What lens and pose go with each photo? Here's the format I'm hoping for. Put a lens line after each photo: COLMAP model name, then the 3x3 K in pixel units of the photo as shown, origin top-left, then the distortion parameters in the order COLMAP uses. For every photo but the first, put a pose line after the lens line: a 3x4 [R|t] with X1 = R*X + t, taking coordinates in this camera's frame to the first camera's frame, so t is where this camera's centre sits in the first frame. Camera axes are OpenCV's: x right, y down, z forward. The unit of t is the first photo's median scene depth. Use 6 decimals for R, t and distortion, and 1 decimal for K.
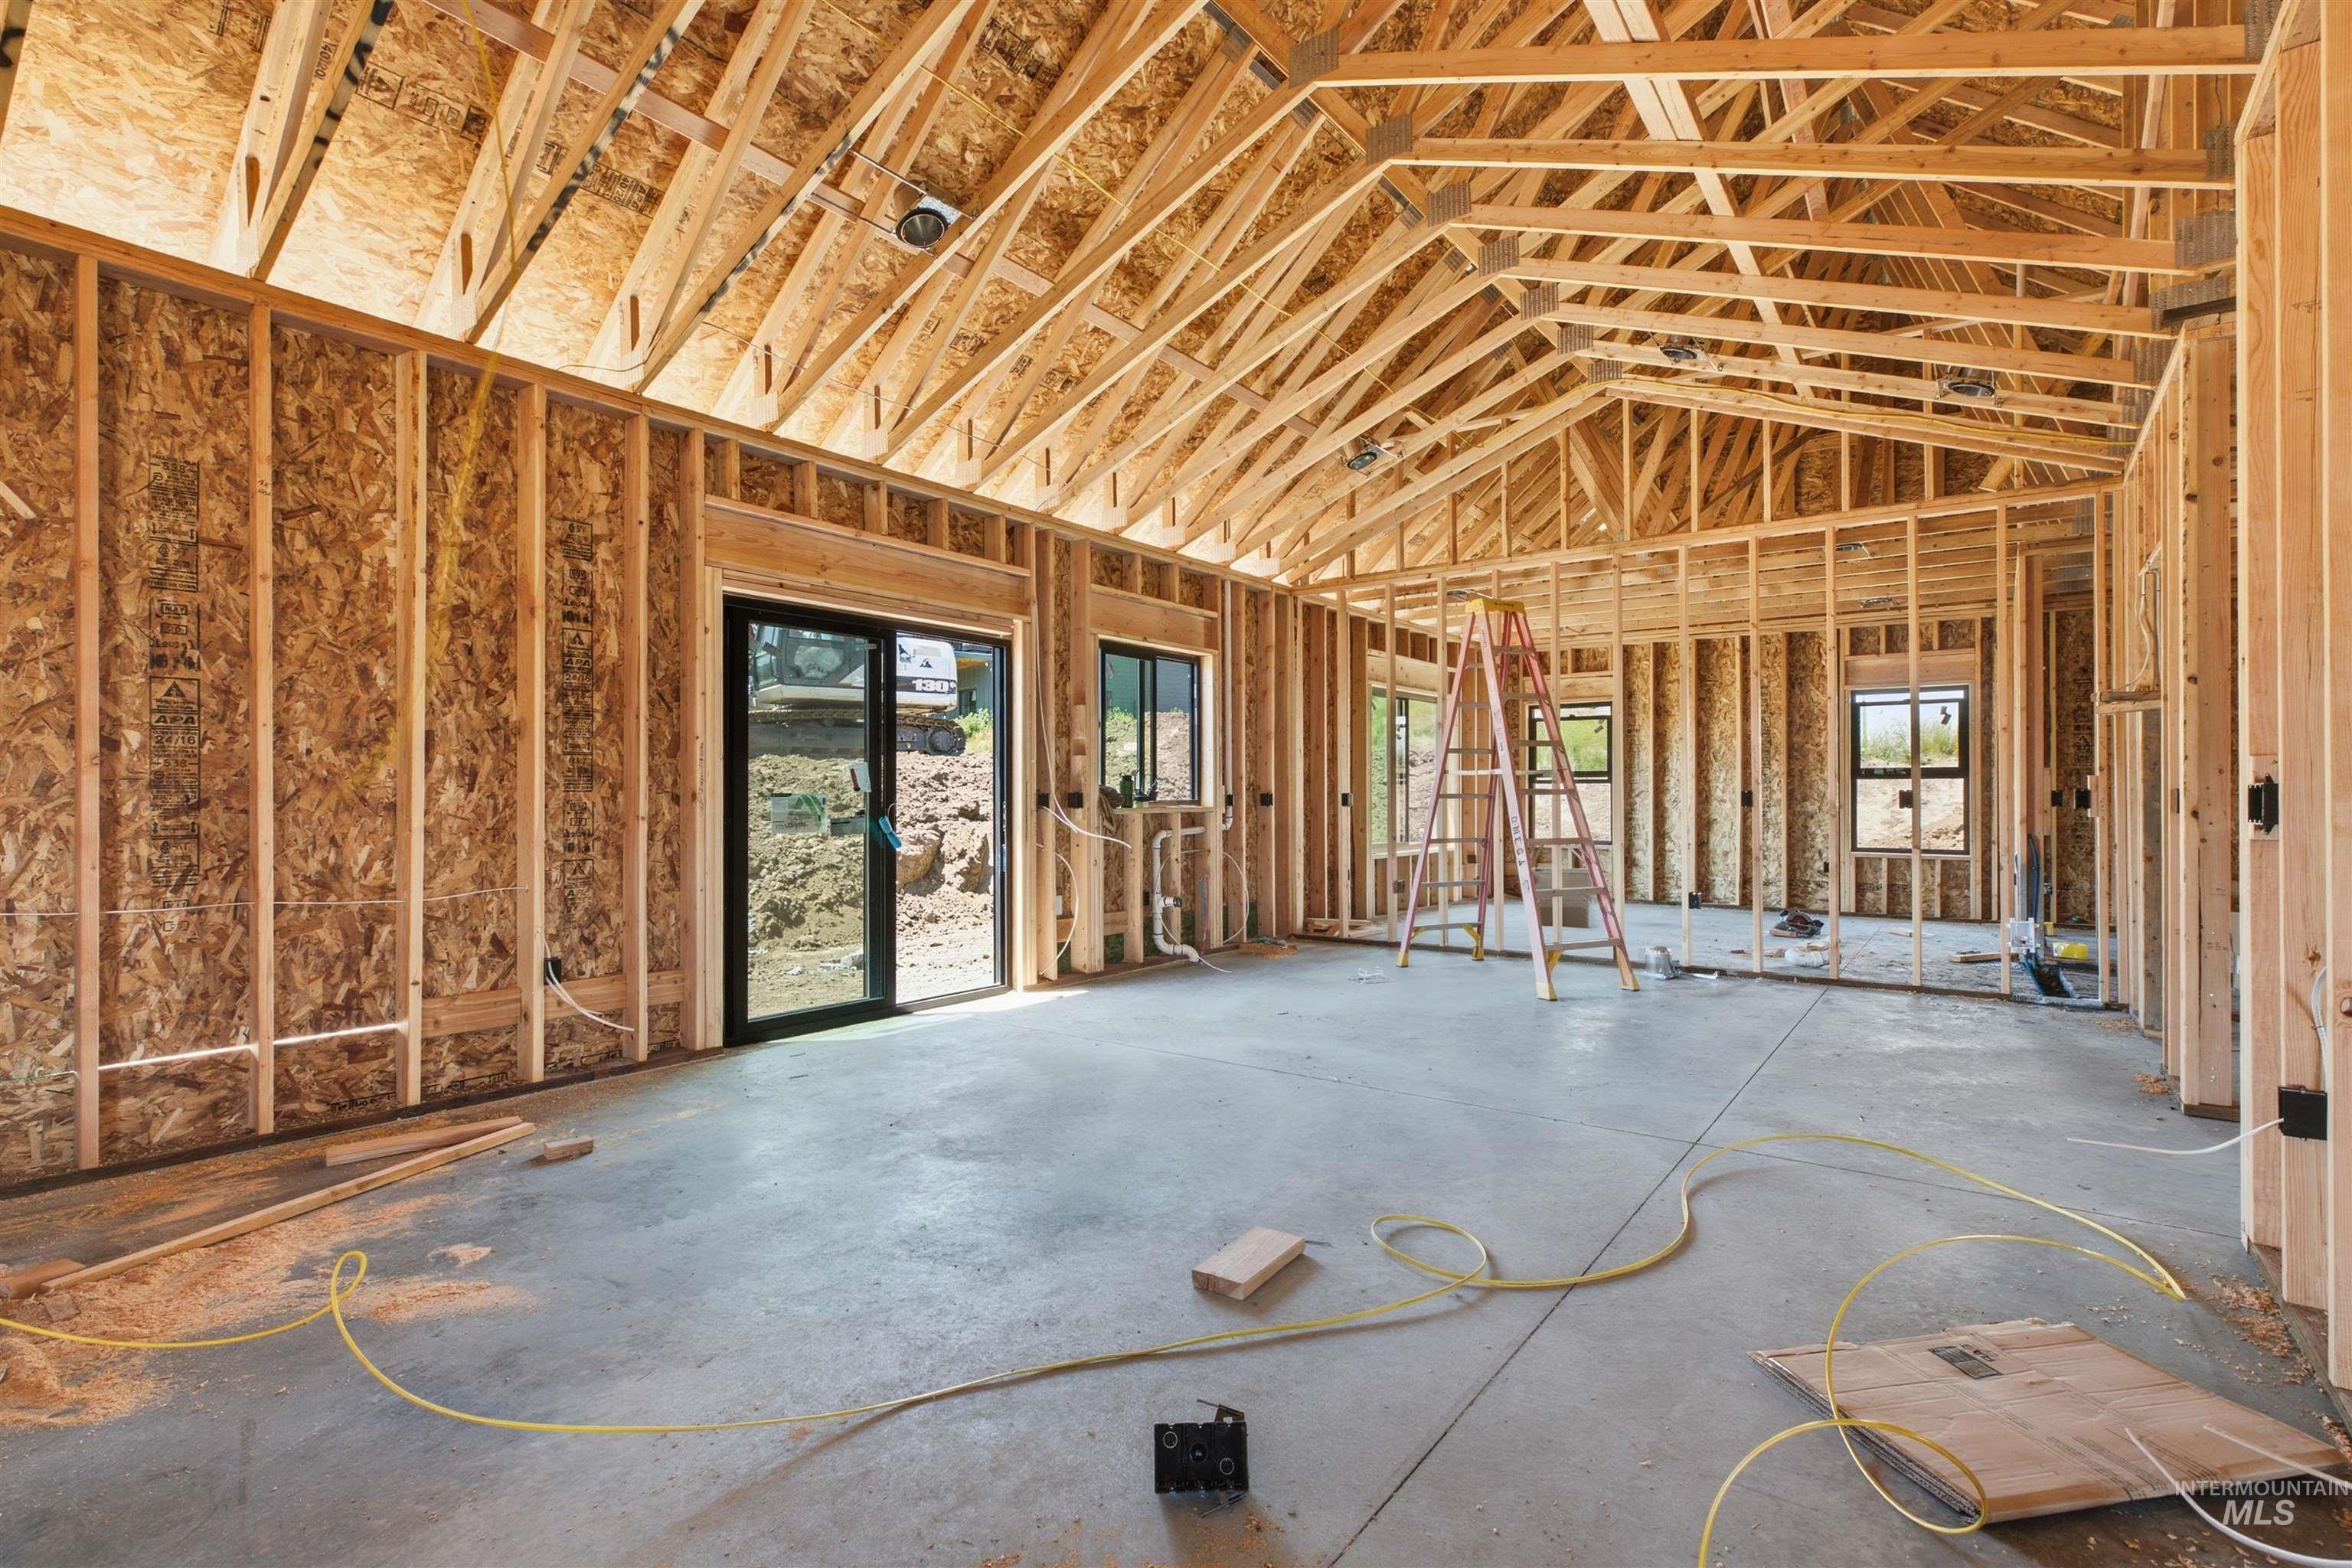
lens RADIAL K [[1104.2, 0, 1176.6], [0, 1104.2, 785.6], [0, 0, 1]] dist [-0.000428, -0.000109]
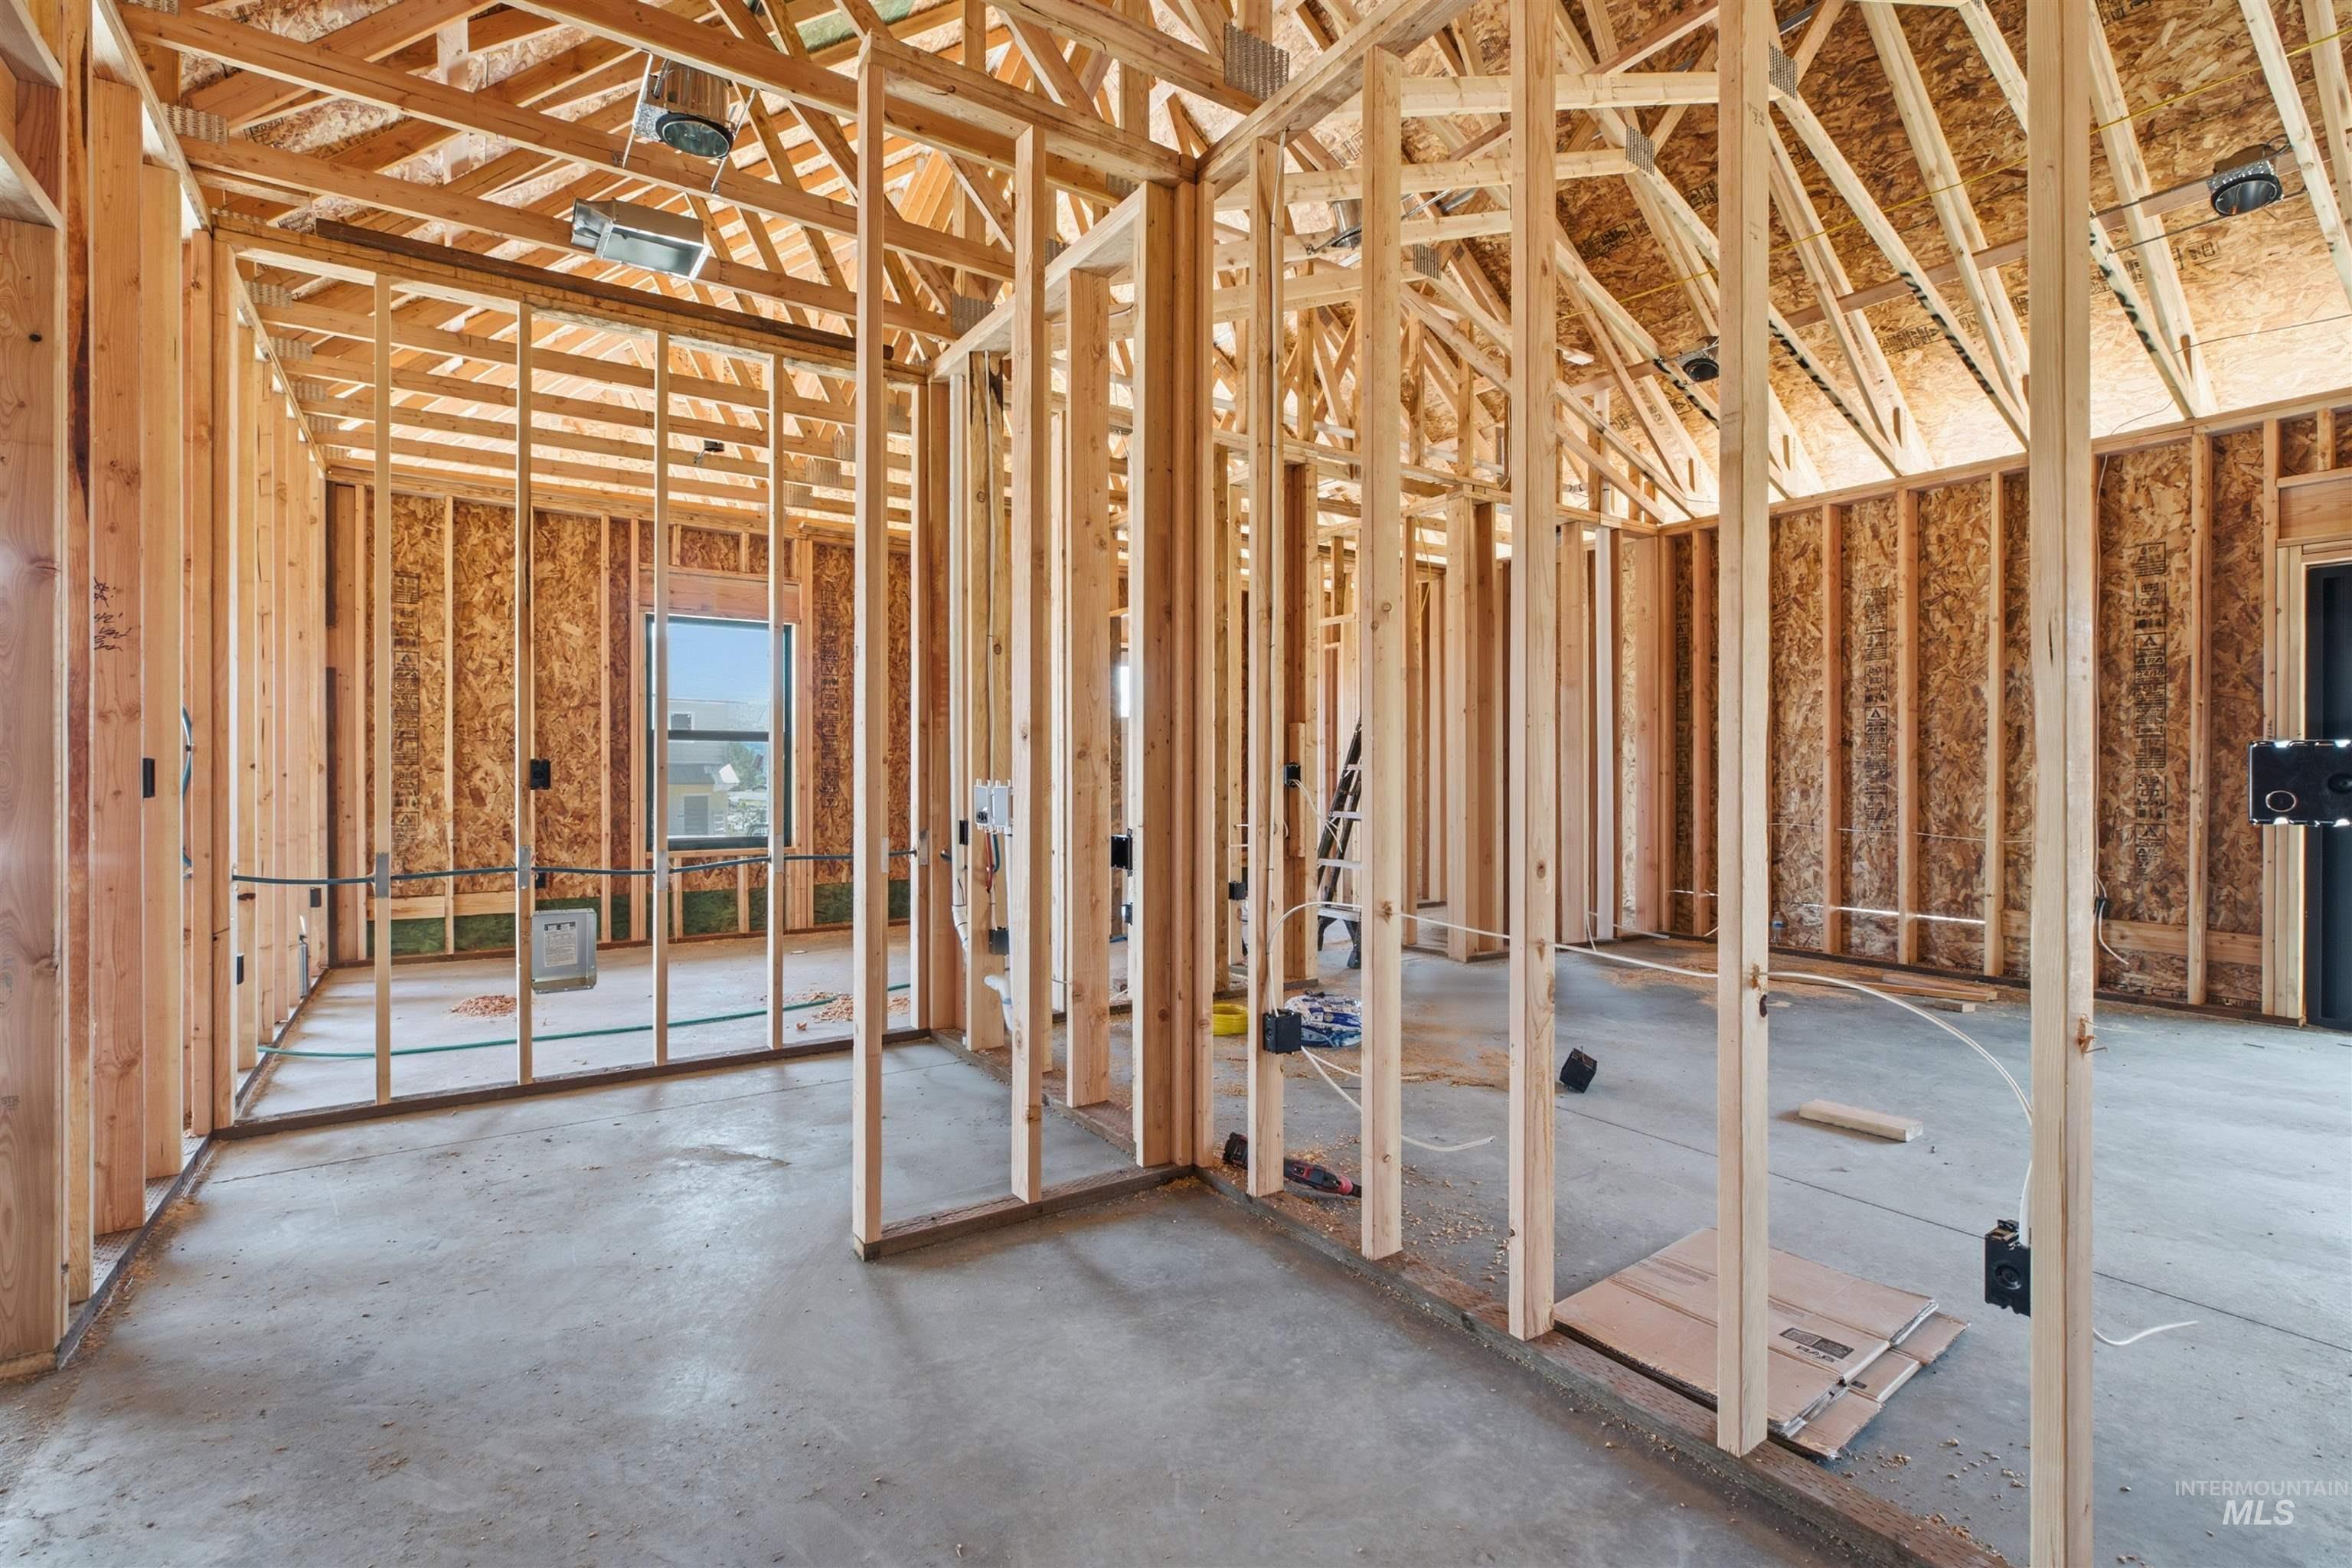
lens RADIAL K [[1059.3, 0, 1177.6], [0, 1059.3, 777.5], [0, 0, 1]] dist [-0.005455, 0.000355]
pose [[-0.337599, 0.006385, -0.941268, 1.044736], [0.006488, 0.999969, 0.004456, 0.004833], [0.941268, -0.004603, -0.337630, 0.448176]]
